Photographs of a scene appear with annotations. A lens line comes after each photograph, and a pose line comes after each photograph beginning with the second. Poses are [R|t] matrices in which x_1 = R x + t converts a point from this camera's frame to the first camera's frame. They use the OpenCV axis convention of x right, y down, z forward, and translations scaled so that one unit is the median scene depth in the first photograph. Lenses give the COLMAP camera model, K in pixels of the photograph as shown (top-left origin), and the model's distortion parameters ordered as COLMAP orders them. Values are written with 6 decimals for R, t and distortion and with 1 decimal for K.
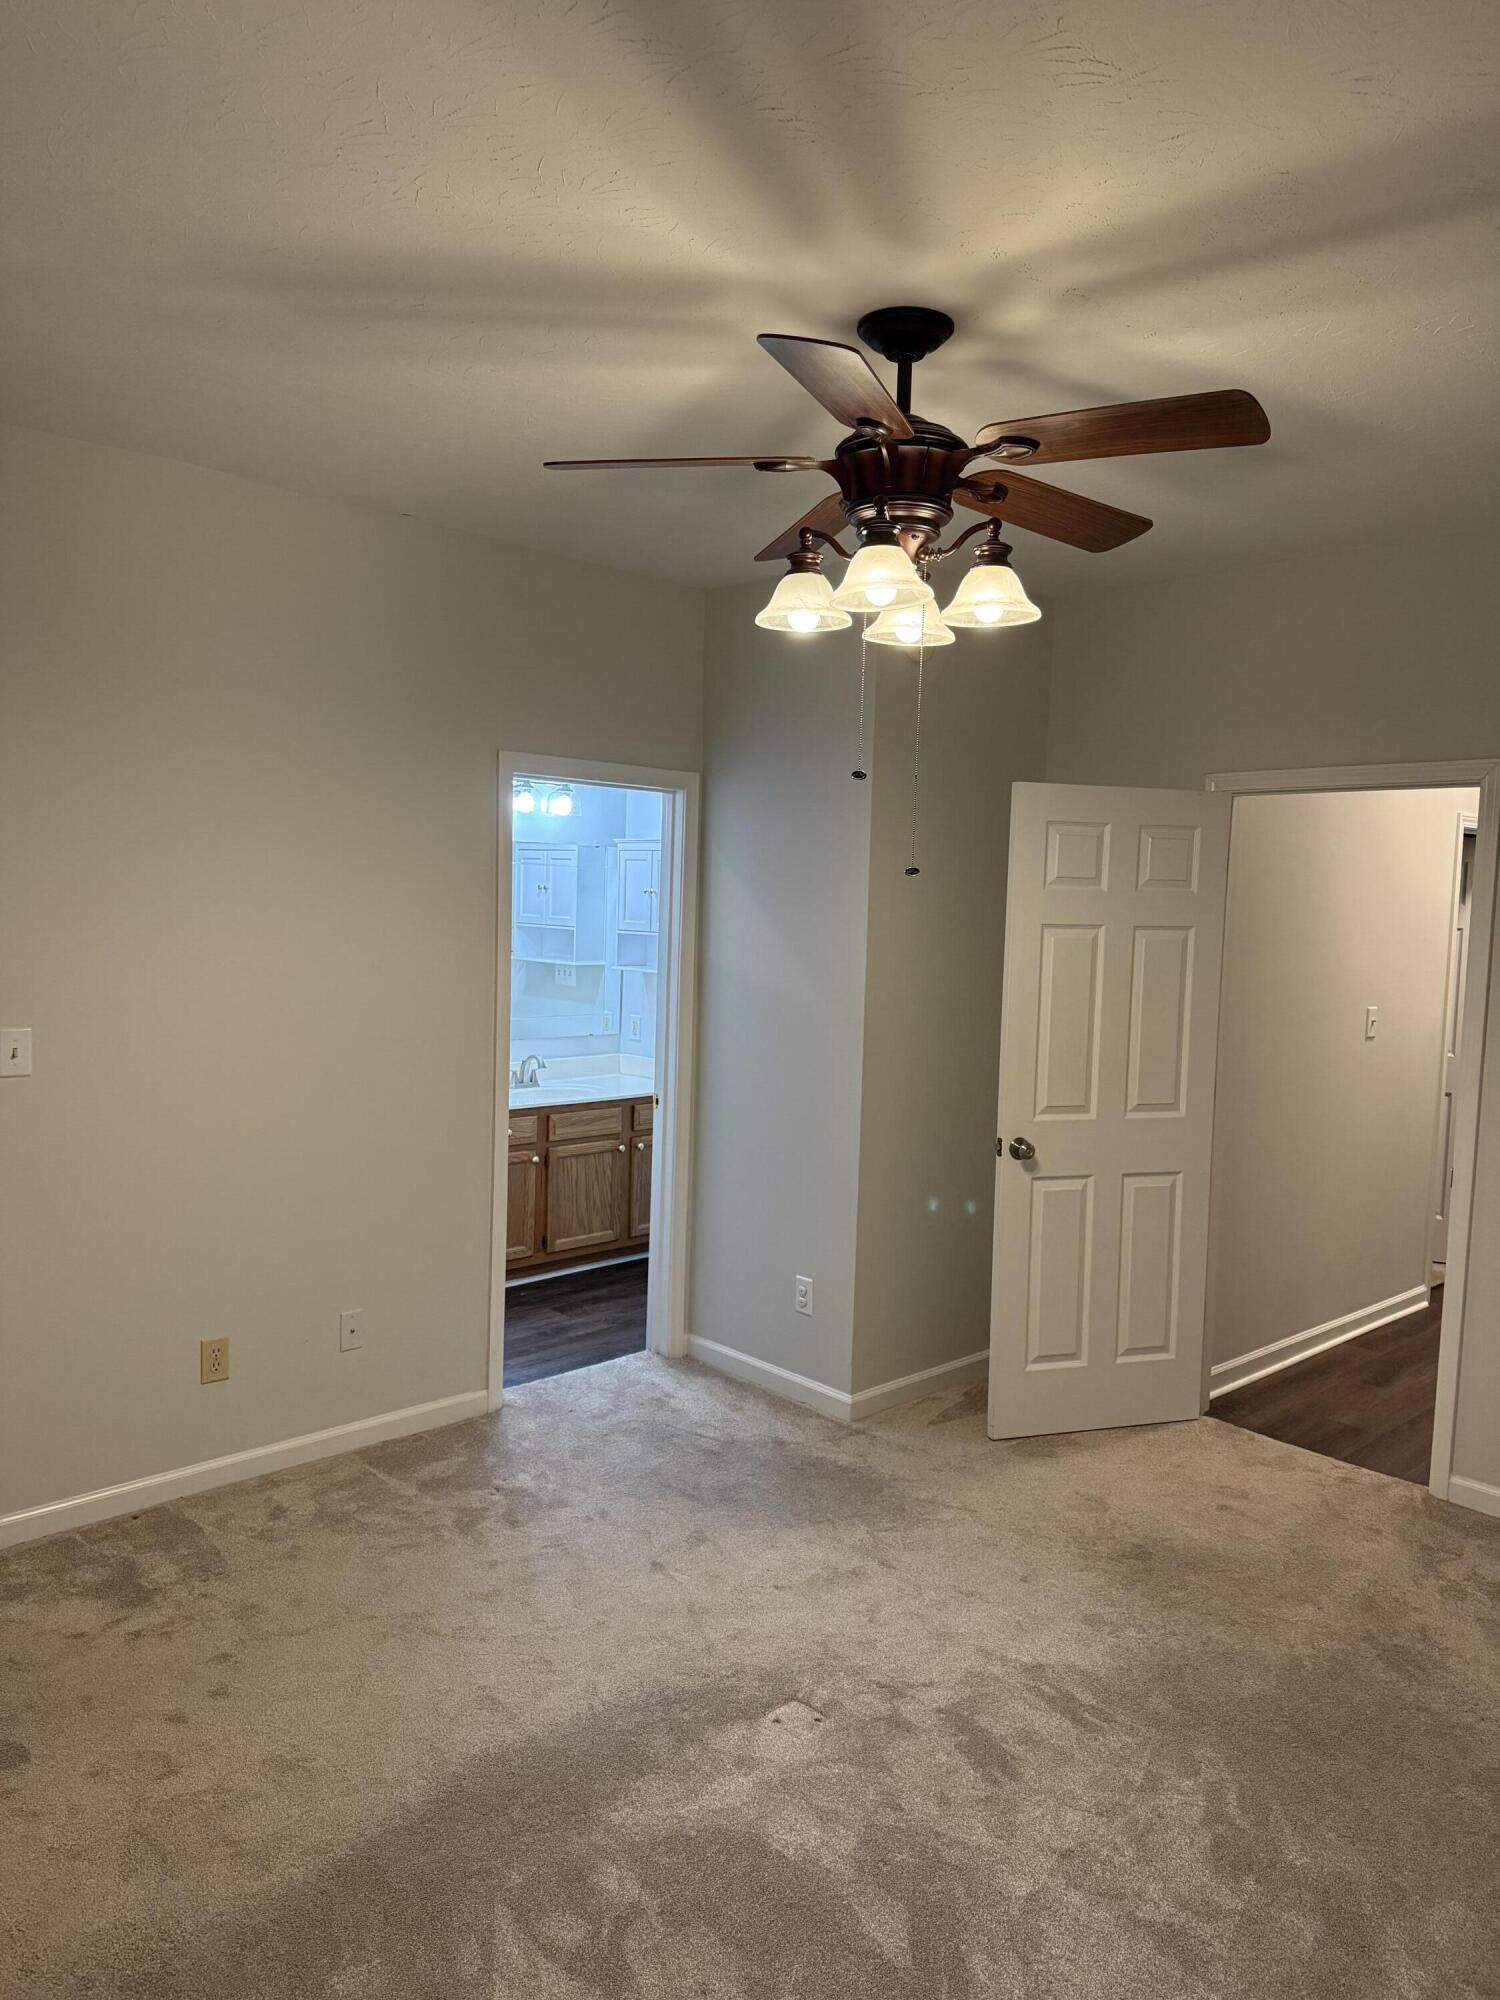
lens RADIAL K [[1405.4, 0, 750.0], [0, 1405.4, 1000.0], [0, 0, 1]] dist [-0.002025, -0.003601]
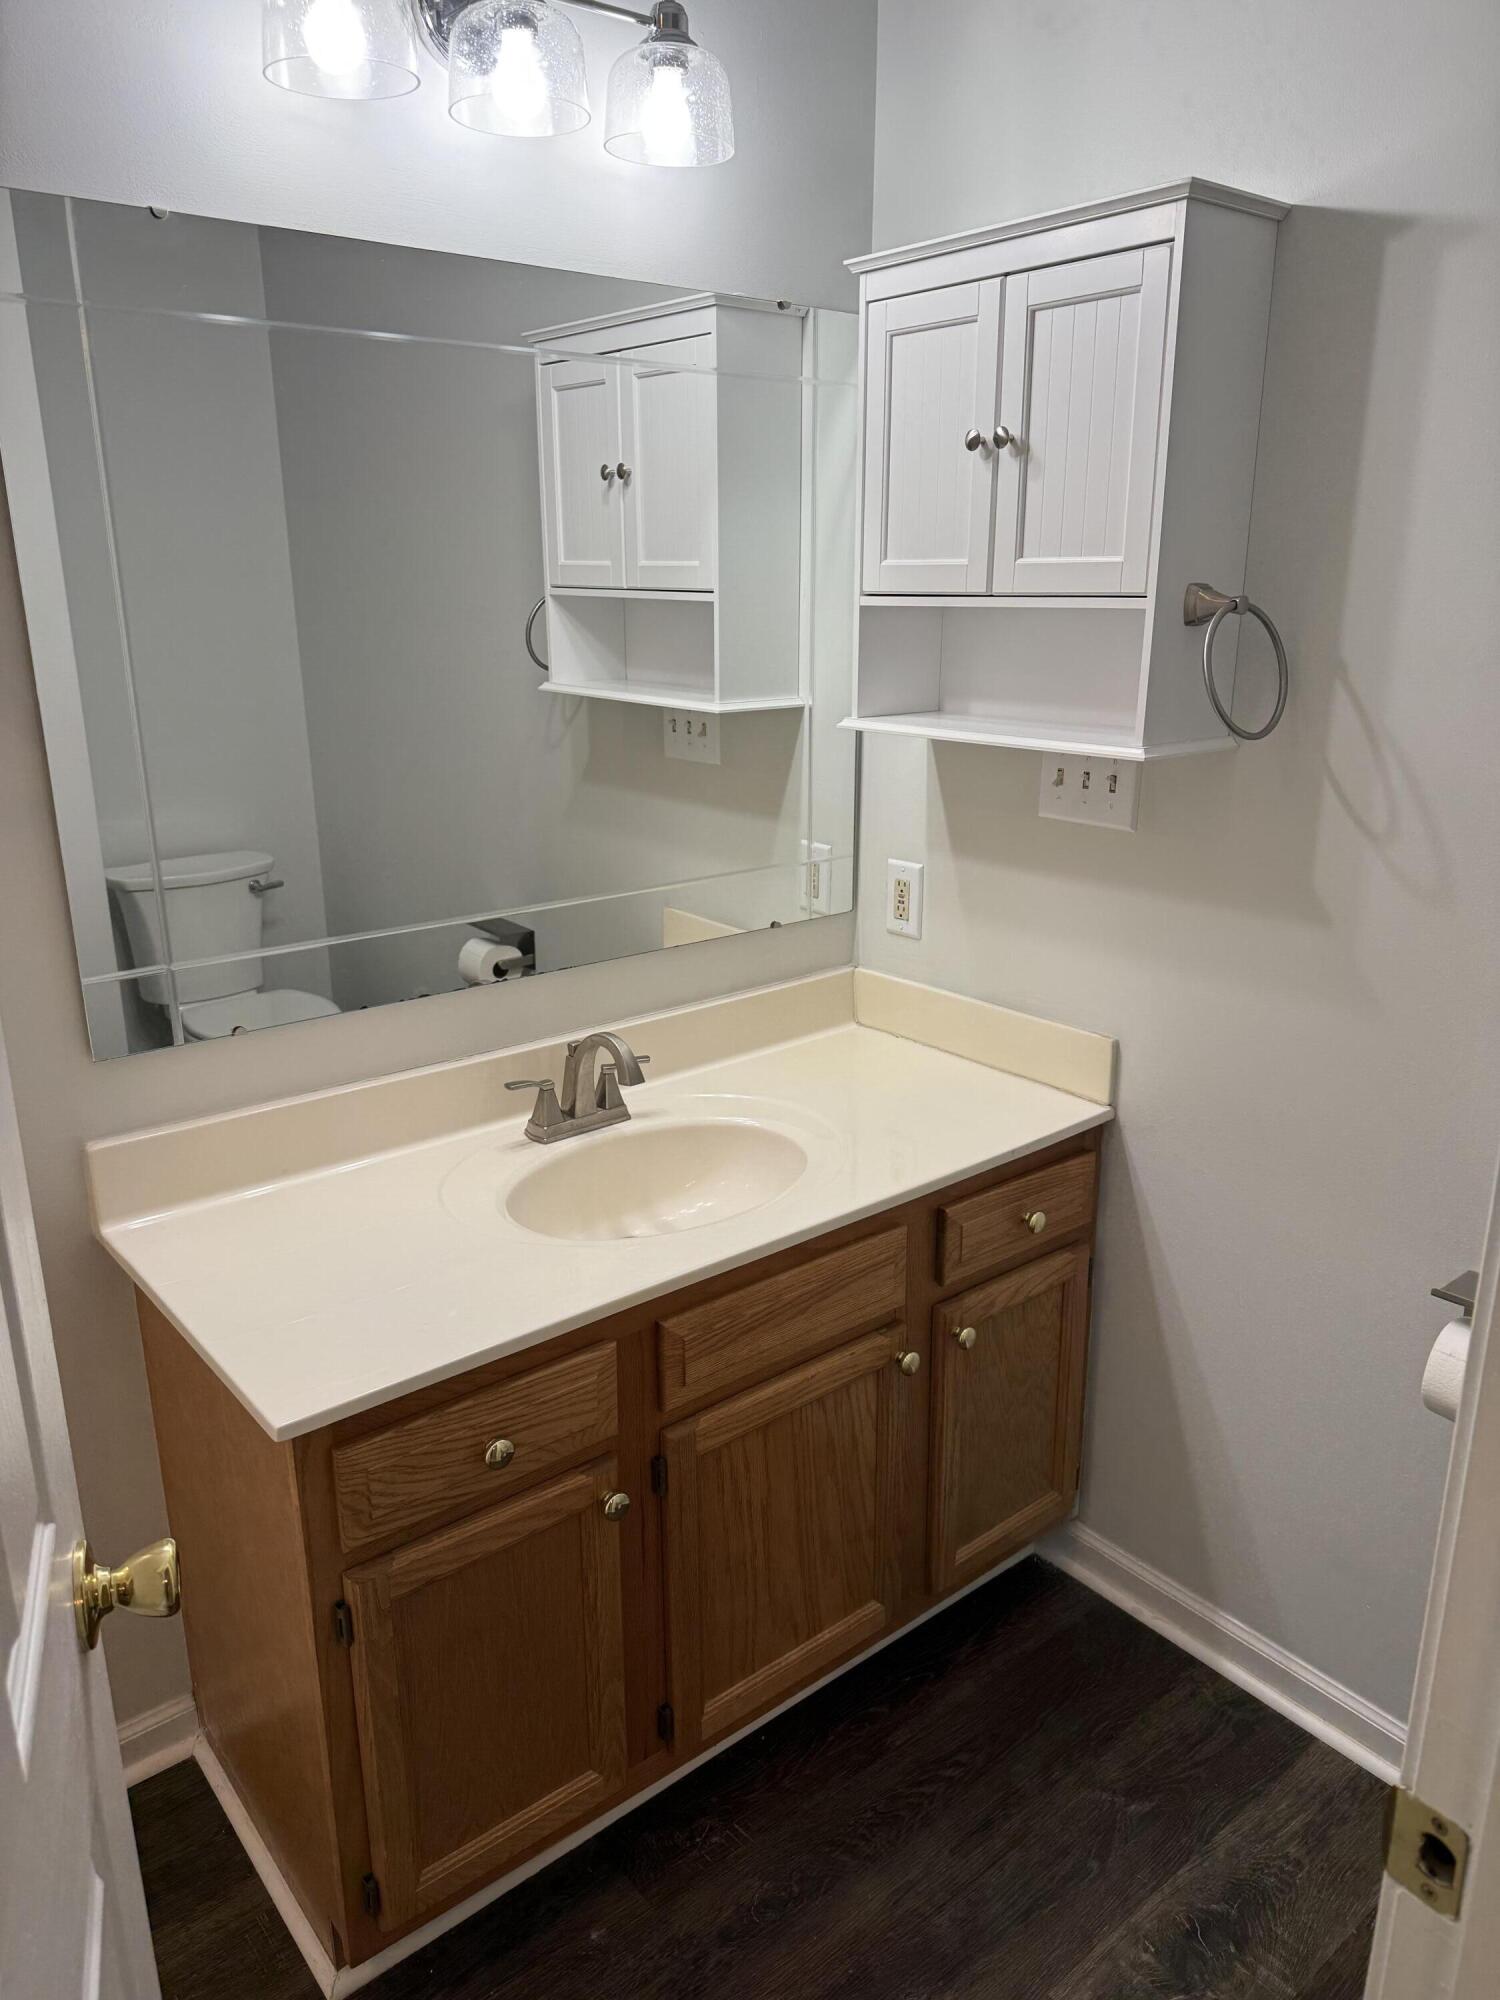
lens RADIAL K [[1405.4, 0, 750.0], [0, 1405.4, 1000.0], [0, 0, 1]] dist [-0.002025, -0.003601]
pose [[0.996230, -0.011665, -0.085959, -0.097220], [0.029949, 0.976240, 0.214612, -0.032651], [0.081413, -0.216378, 0.972909, 0.717587]]
